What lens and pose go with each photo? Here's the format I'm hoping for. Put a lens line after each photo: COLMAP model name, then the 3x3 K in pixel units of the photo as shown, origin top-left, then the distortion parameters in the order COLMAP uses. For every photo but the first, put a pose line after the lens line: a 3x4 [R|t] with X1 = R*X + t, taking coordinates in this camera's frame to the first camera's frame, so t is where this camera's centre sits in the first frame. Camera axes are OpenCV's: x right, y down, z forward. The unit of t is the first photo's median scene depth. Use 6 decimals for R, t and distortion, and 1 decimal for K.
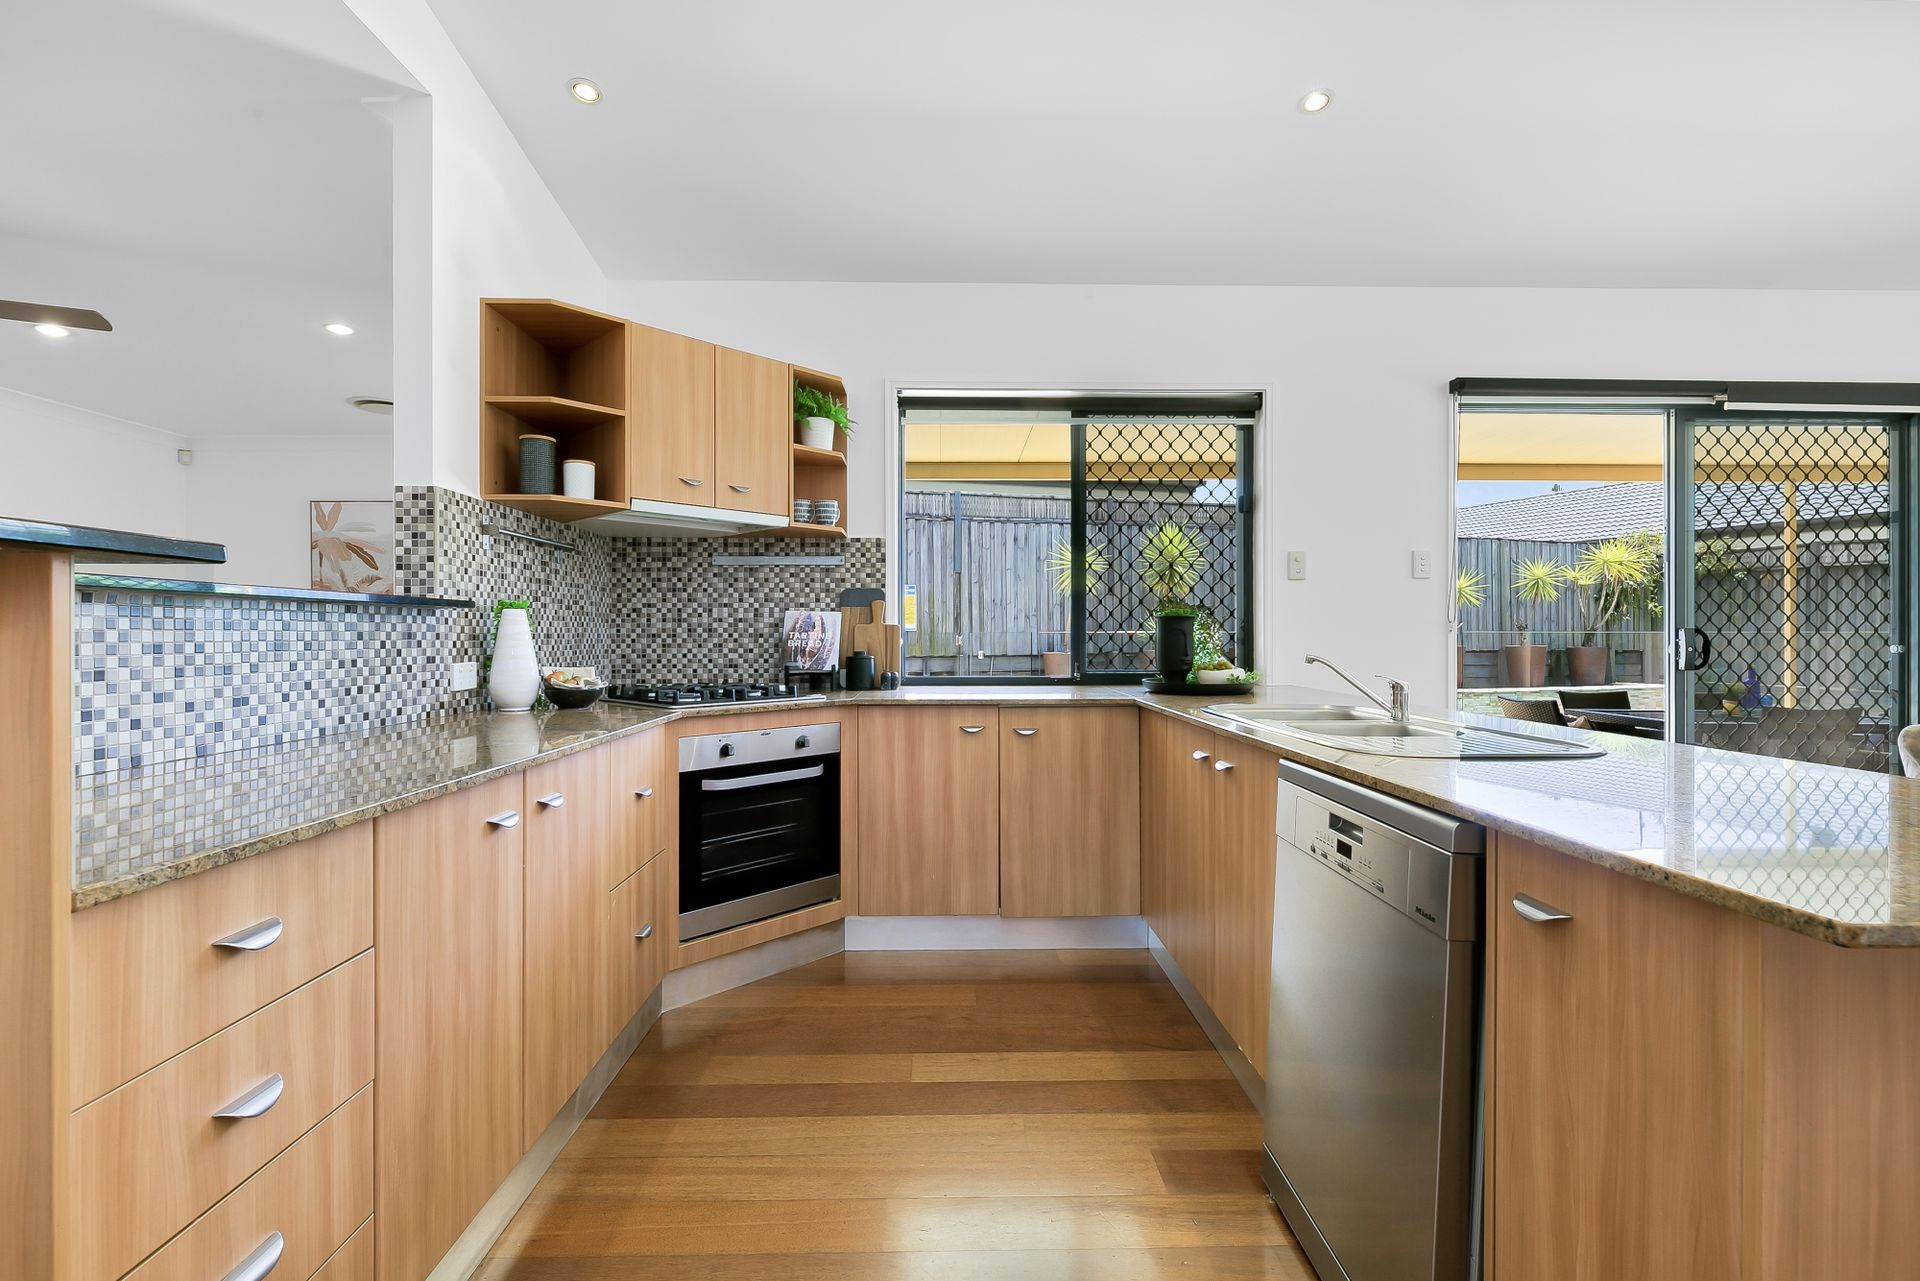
lens RADIAL K [[790.8, 0, 960.0], [0, 790.8, 640.5], [0, 0, 1]] dist [0.001218, 0.000279]
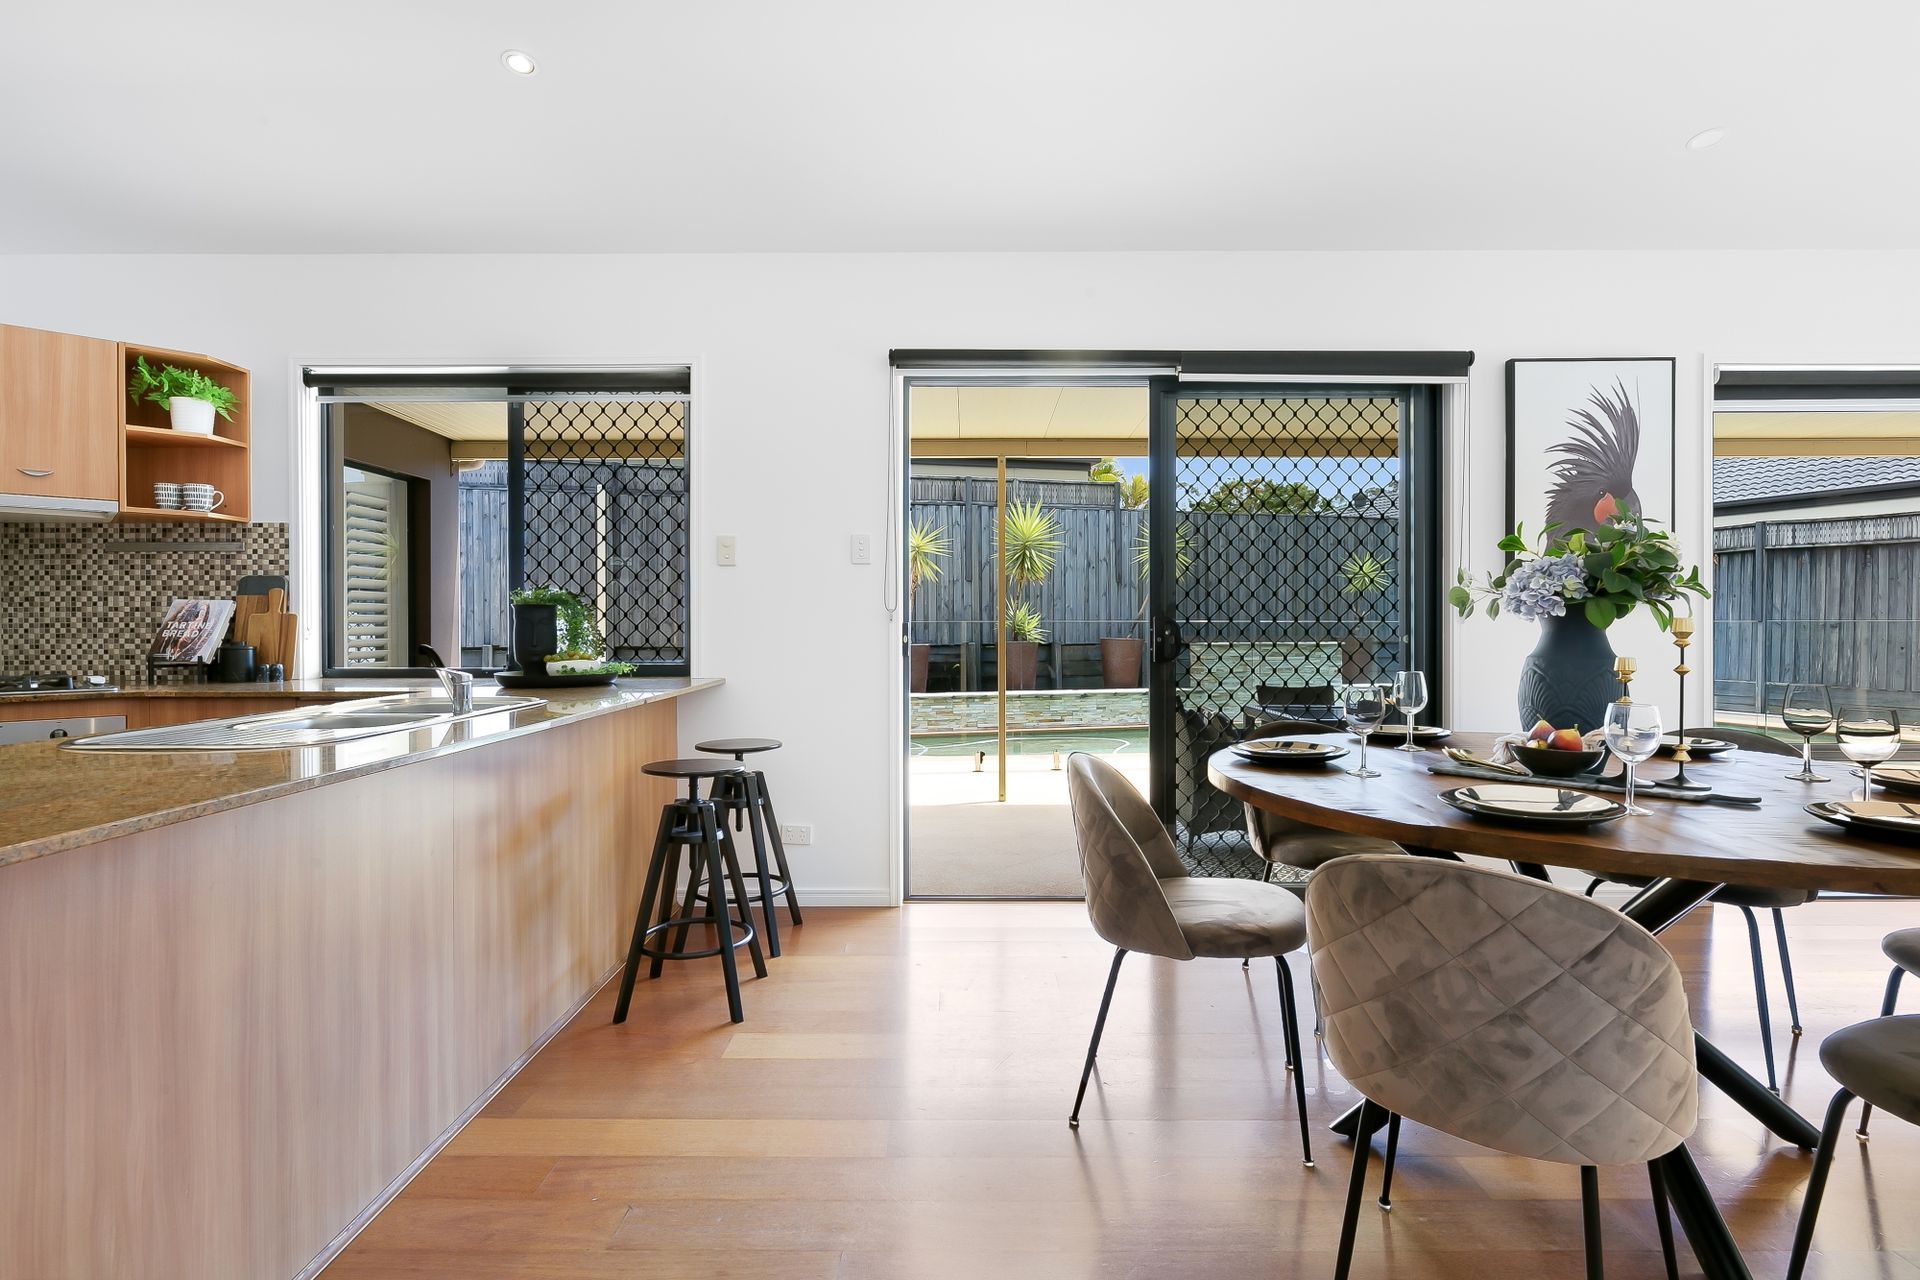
lens RADIAL K [[854.3, 0, 960.0], [0, 854.3, 631.6], [0, 0, 1]] dist [0.000789, 0.000535]
pose [[0.999699, -0.000369, -0.024537, 0.743028], [0.000386, 1.000000, 0.000687, 0.001026], [0.024537, -0.000697, 0.999699, -0.009491]]
